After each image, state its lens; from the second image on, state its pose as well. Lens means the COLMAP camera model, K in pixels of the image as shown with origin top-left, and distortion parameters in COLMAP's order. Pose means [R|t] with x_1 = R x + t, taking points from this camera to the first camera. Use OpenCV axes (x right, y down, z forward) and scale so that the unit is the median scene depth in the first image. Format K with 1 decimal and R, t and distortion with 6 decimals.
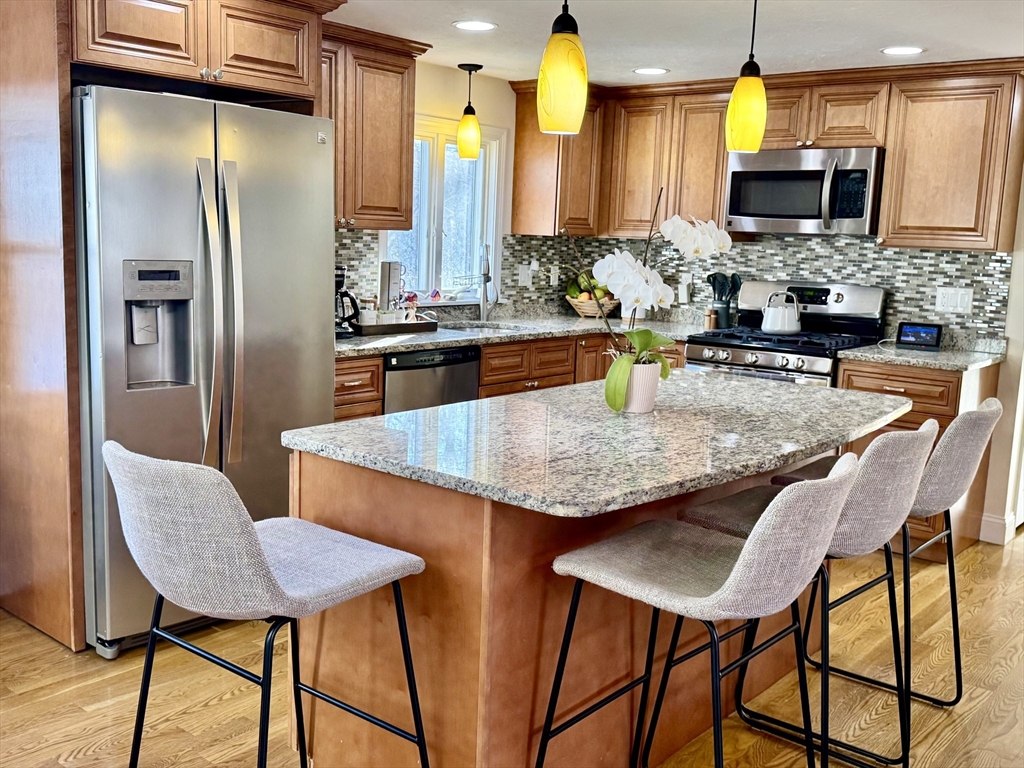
lens RADIAL K [[1005.4, 0, 507.5], [0, 1005.4, 385.4], [0, 0, 1]] dist [0.021942, 0.000000]
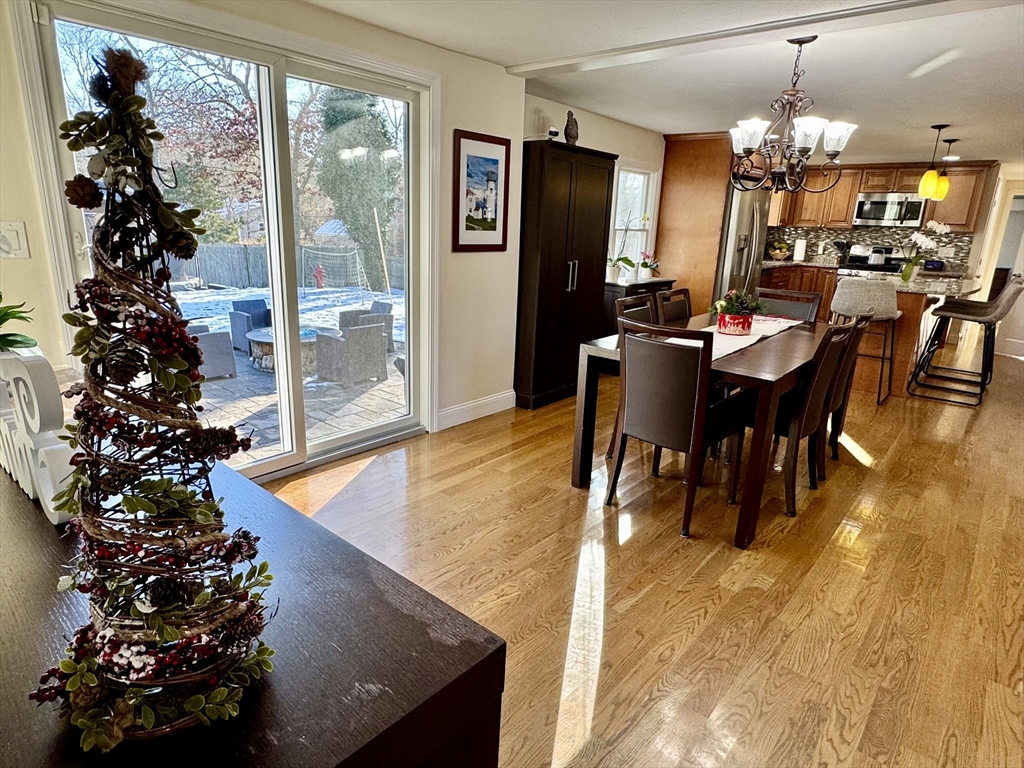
lens RADIAL K [[590.6, 0, 506.4], [0, 590.6, 381.7], [0, 0, 1]] dist [0.003869, 0.001857]
pose [[0.999847, 0.008628, -0.015188, -0.630250], [-0.006881, 0.993739, 0.111511, 0.081415], [0.016055, -0.111389, 0.993647, -0.552217]]
